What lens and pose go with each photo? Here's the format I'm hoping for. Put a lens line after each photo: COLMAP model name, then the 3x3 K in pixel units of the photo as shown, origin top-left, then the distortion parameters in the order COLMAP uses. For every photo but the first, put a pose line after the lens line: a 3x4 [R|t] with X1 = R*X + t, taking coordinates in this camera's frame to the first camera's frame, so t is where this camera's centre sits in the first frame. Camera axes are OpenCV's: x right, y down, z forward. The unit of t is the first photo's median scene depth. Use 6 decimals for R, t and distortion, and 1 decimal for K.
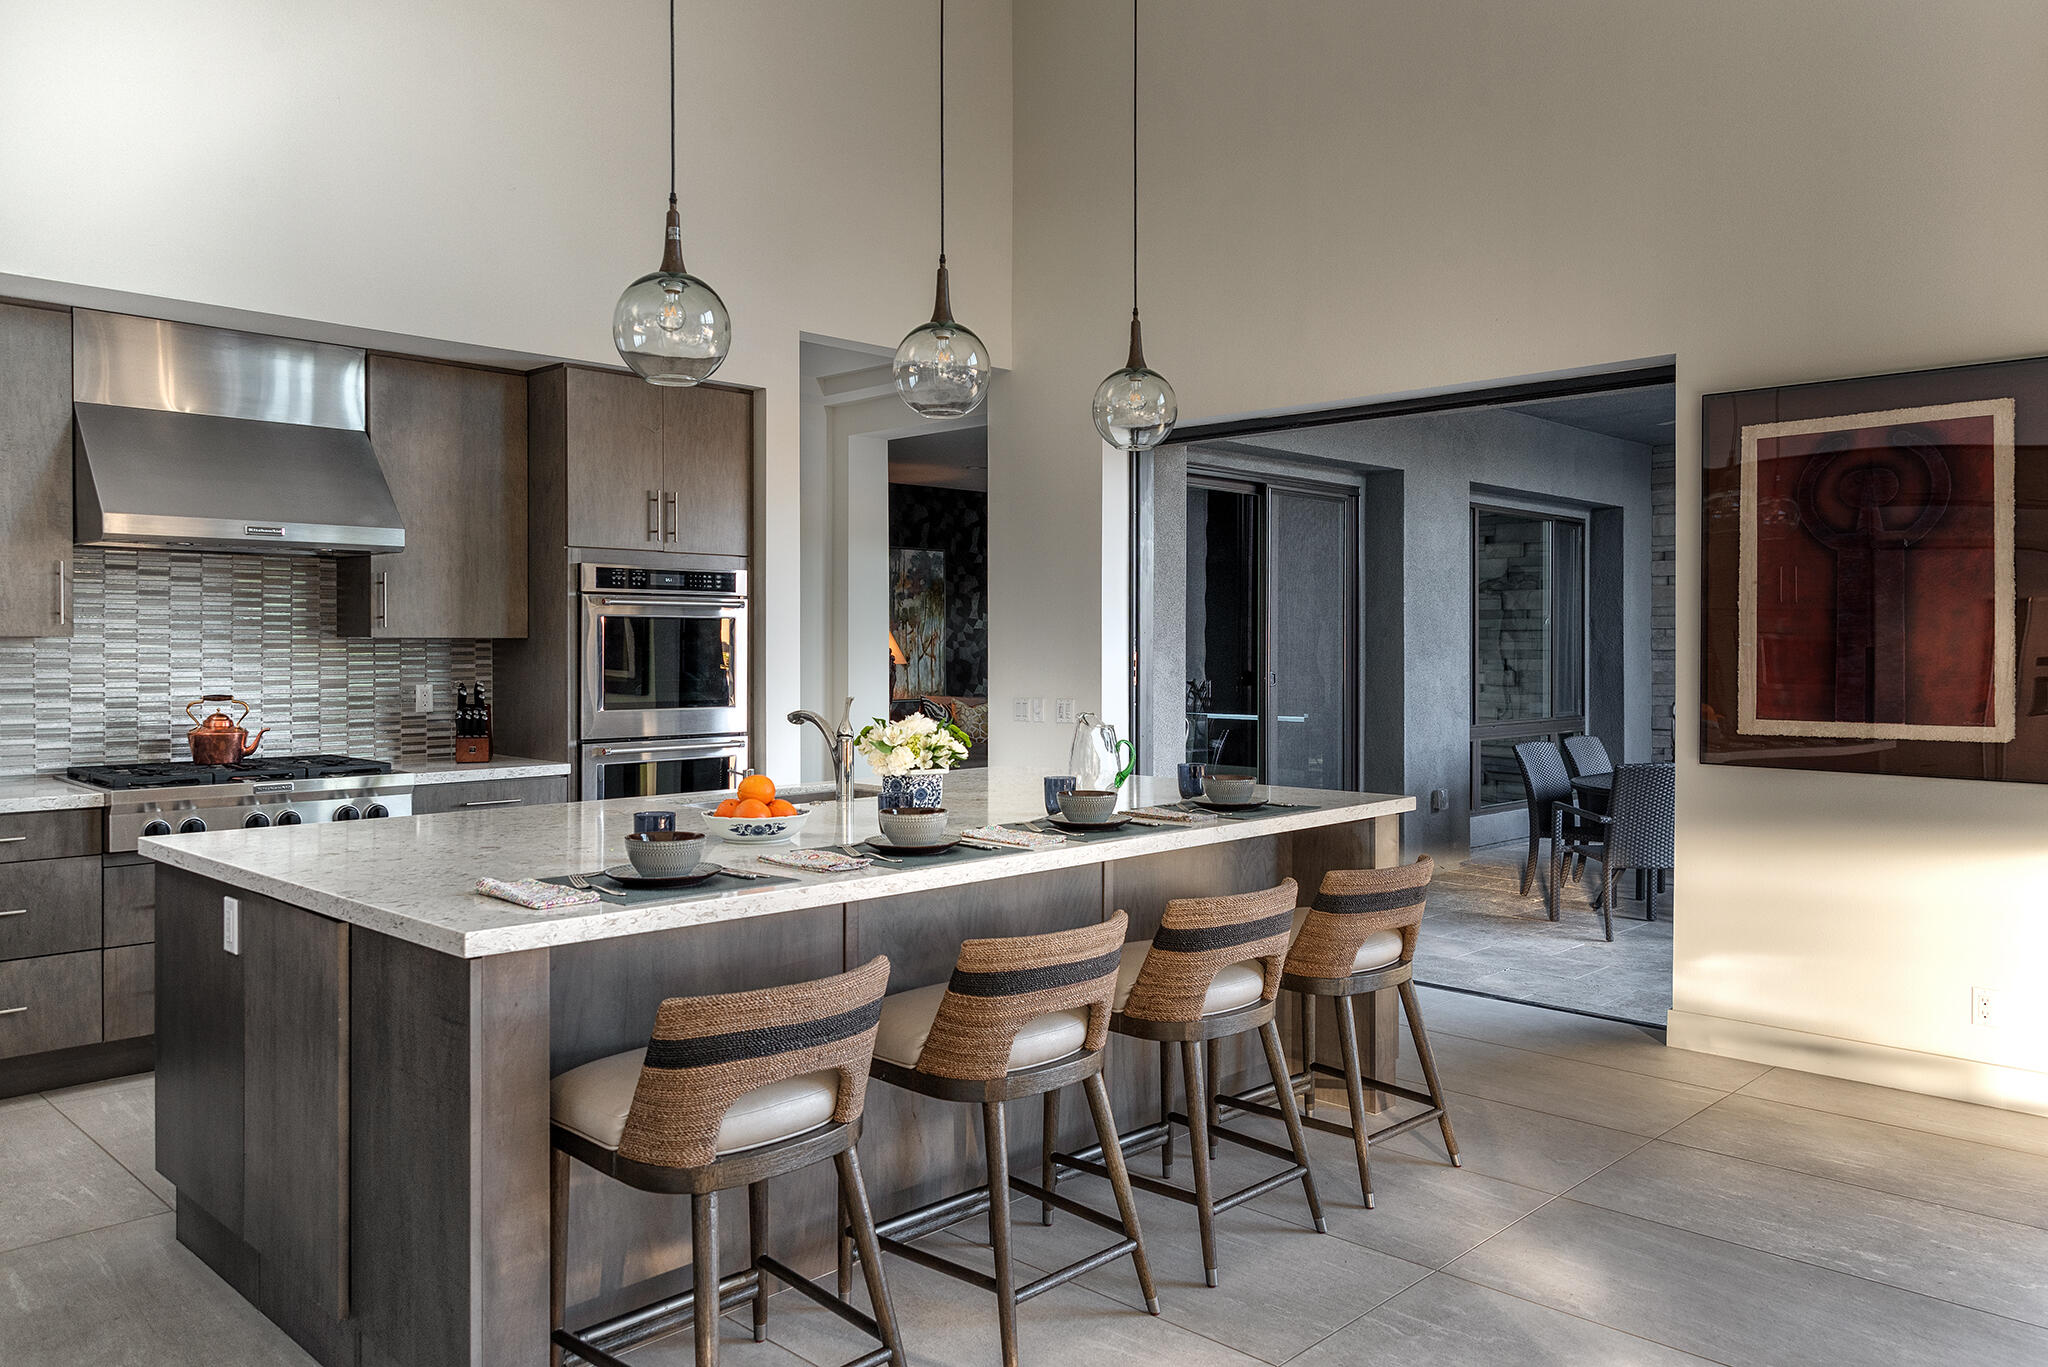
lens RADIAL K [[1476.9, 0, 1026.0], [0, 1476.9, 676.9], [0, 0, 1]] dist [-0.012470, -0.003057]
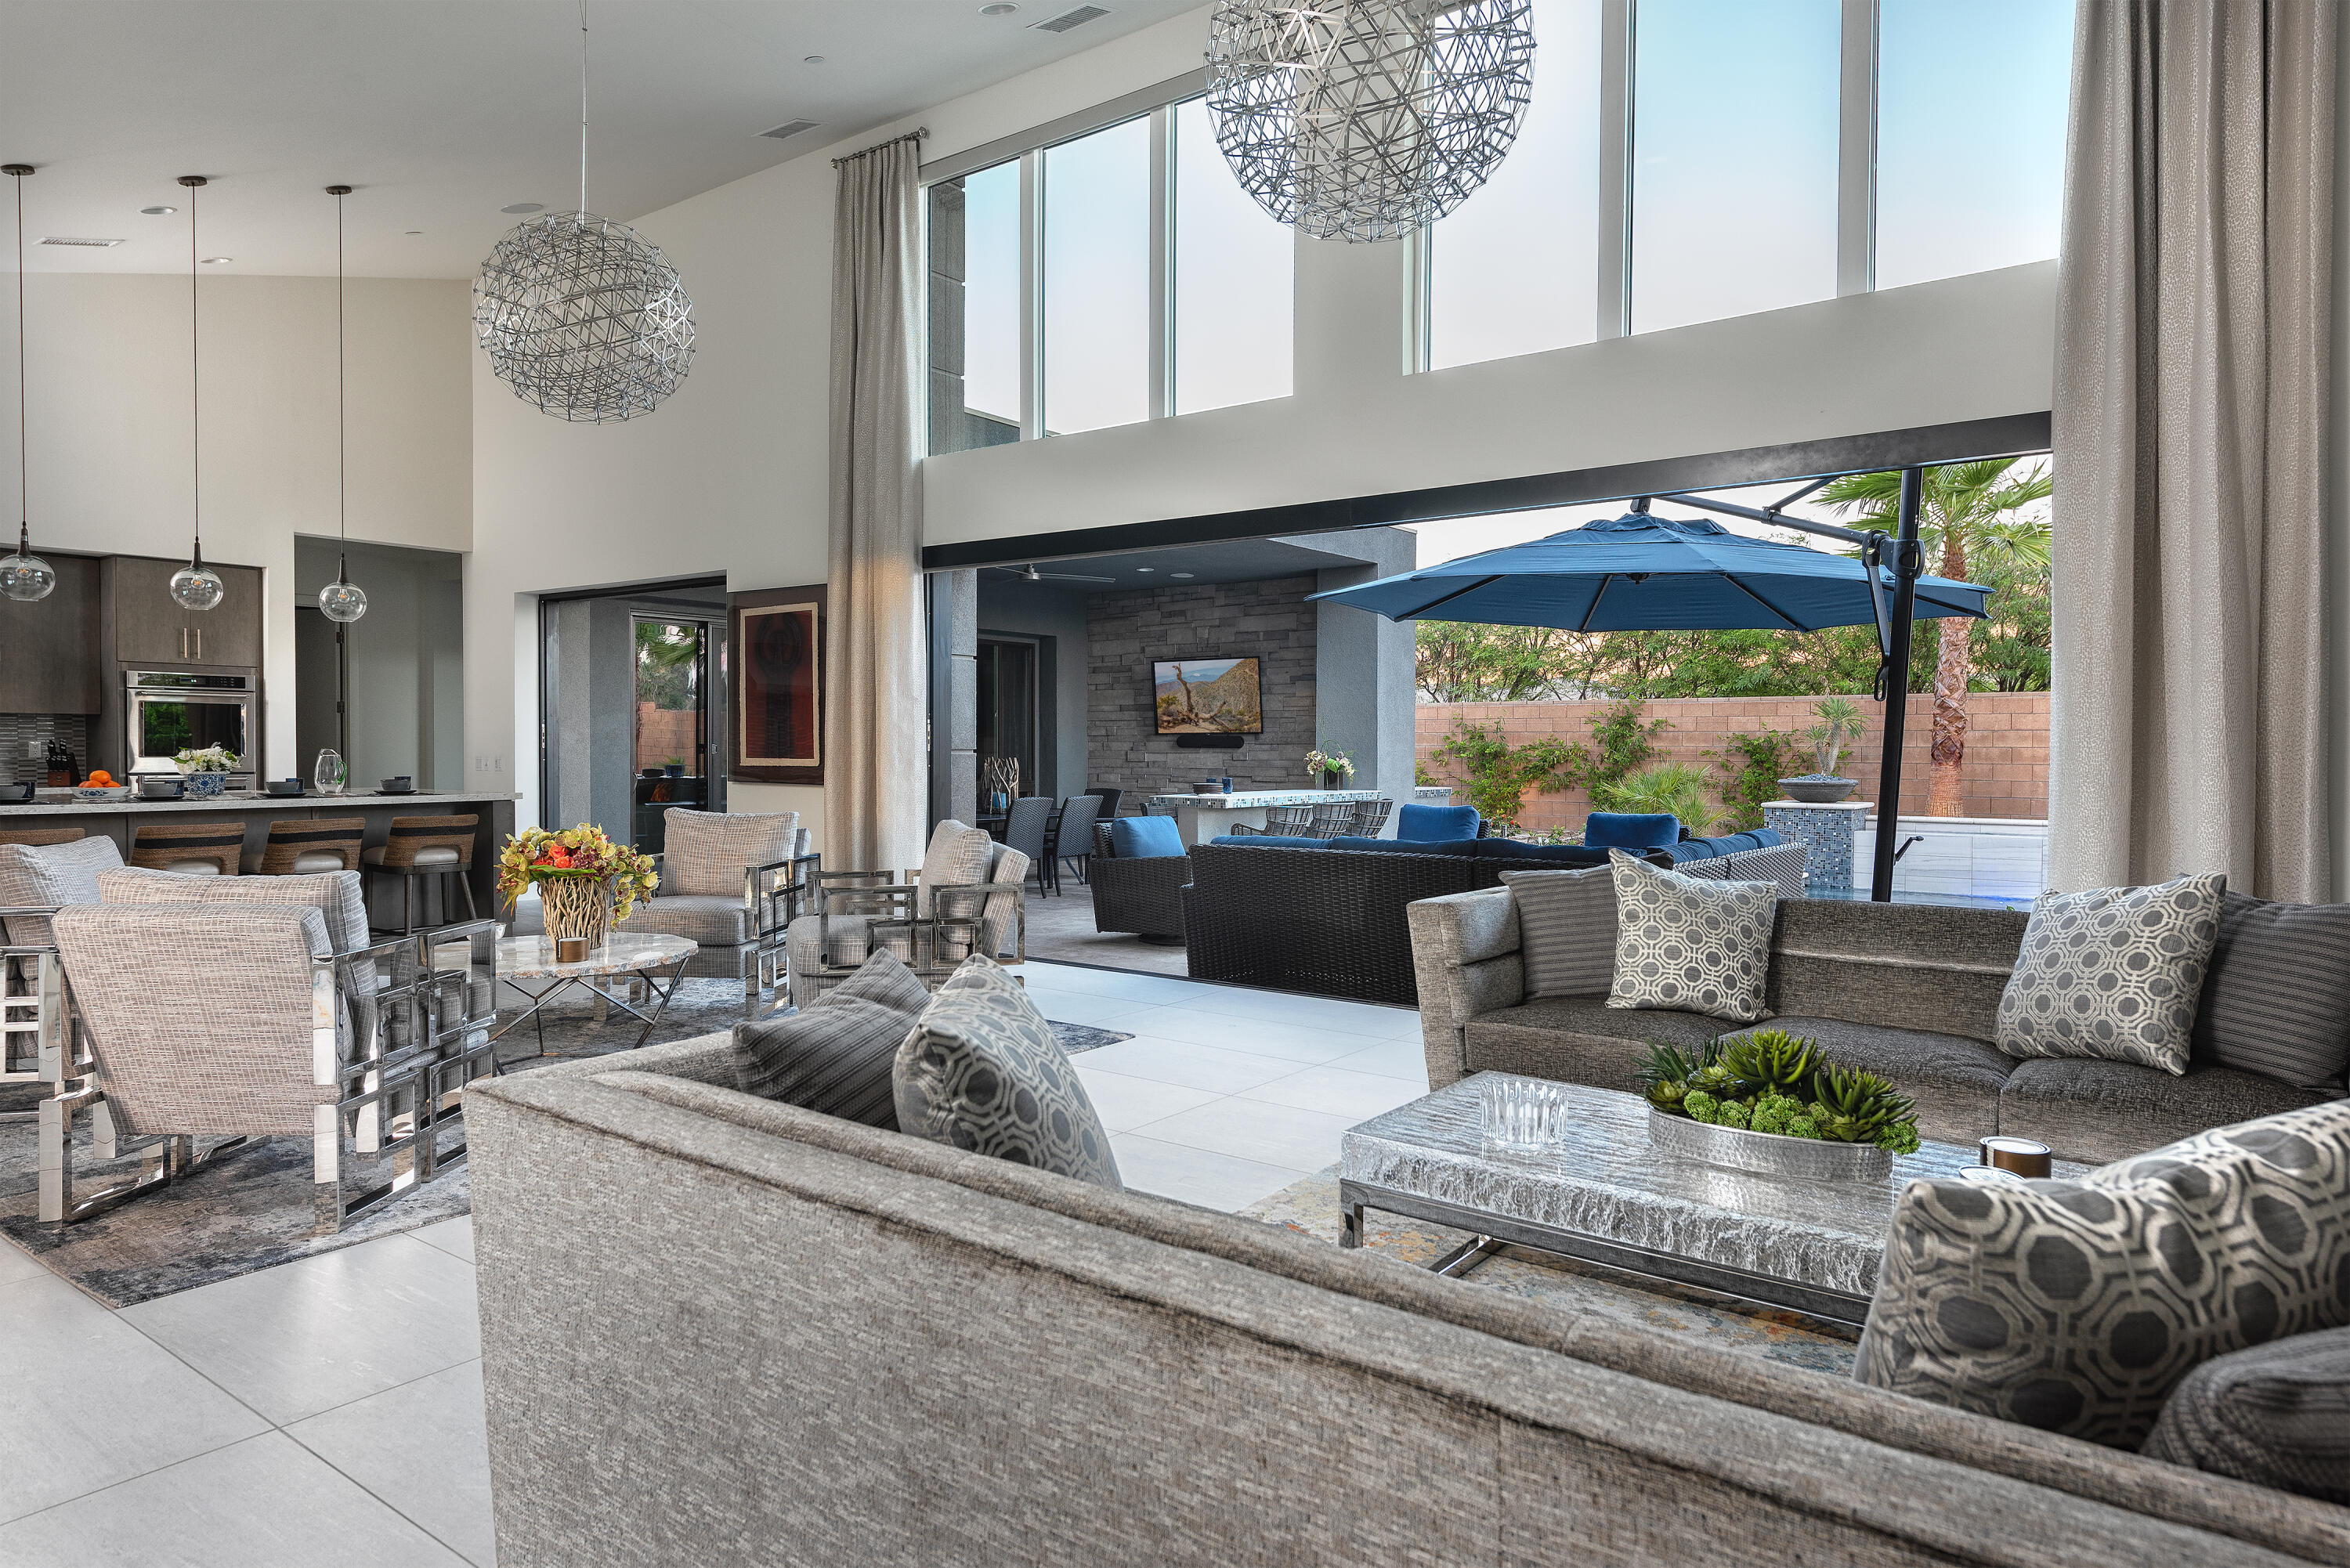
lens RADIAL K [[1435.6, 0, 1176.2], [0, 1435.6, 774.0], [0, 0, 1]] dist [0.001025, 0.000491]
pose [[0.991566, 0.001779, 0.129592, 0.699547], [-0.001421, 0.999995, -0.002854, 0.047060], [-0.129597, 0.002646, 0.991563, -0.839231]]
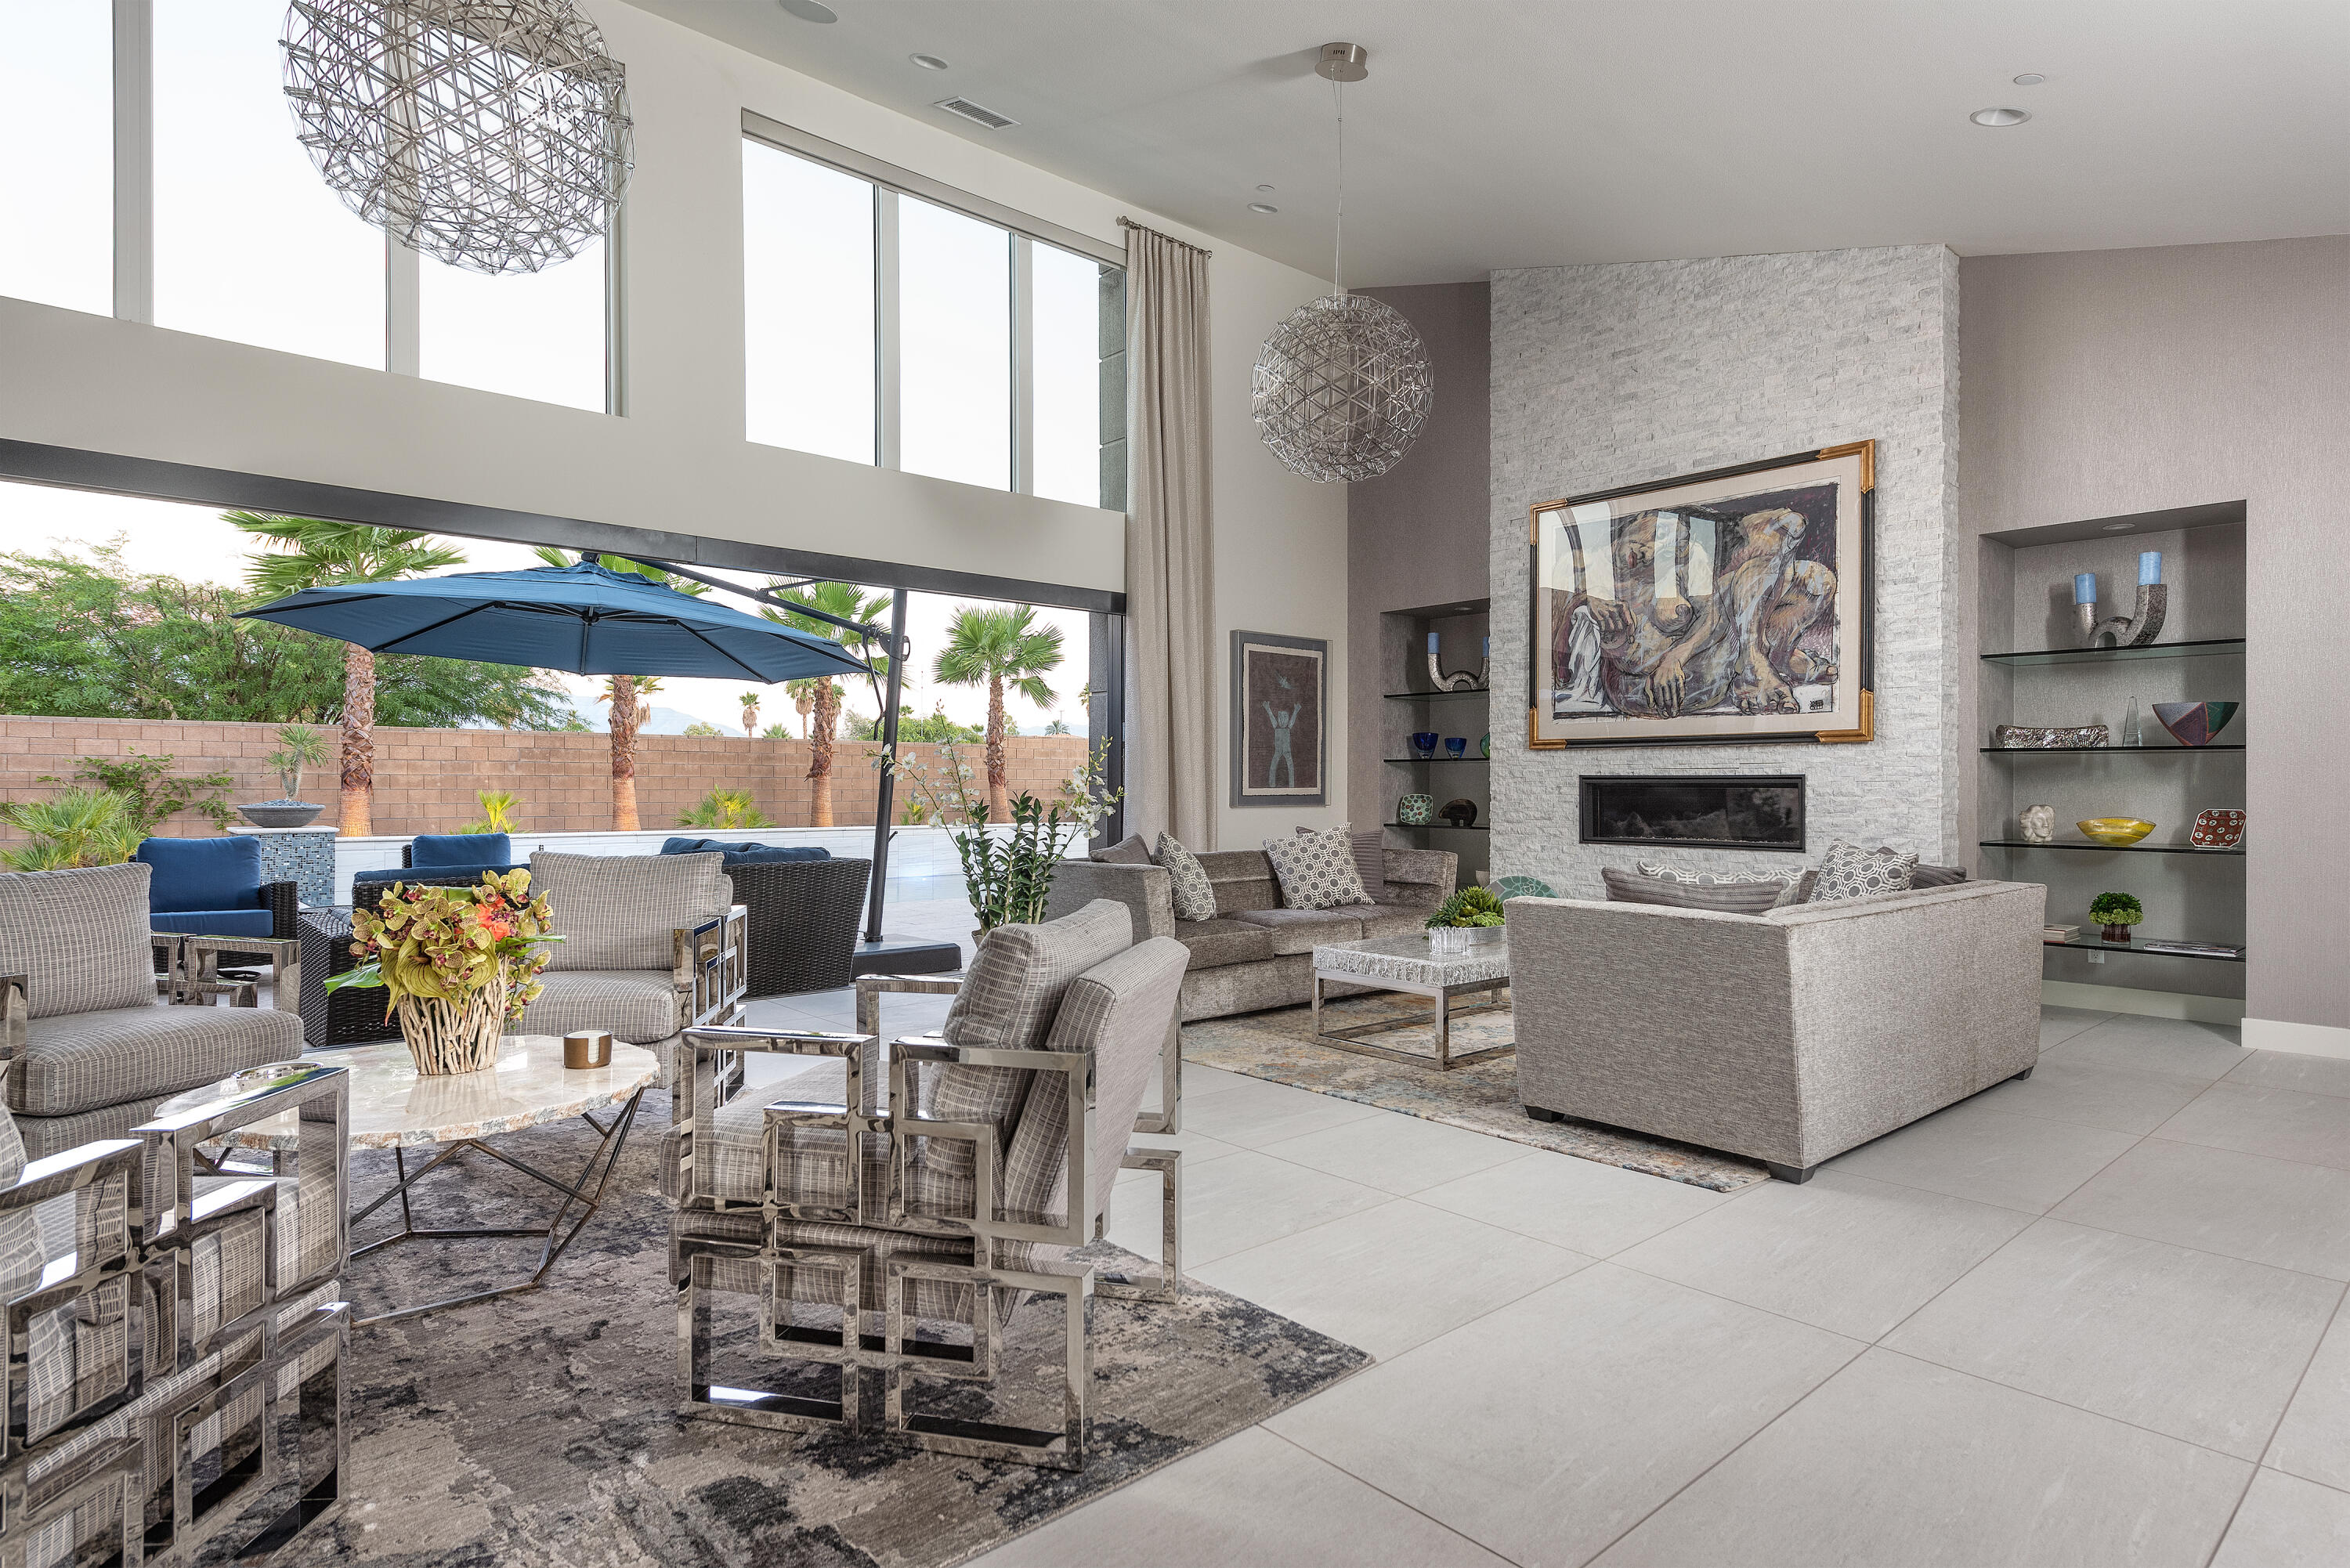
lens RADIAL K [[1276.9, 0, 1177.0], [0, 1276.9, 790.7], [0, 0, 1]] dist [0.003630, 0.000204]
pose [[0.074119, -0.004609, 0.997239, -1.415522], [0.014909, 0.999883, 0.003513, 0.019723], [-0.997138, 0.014608, 0.074179, 0.822386]]
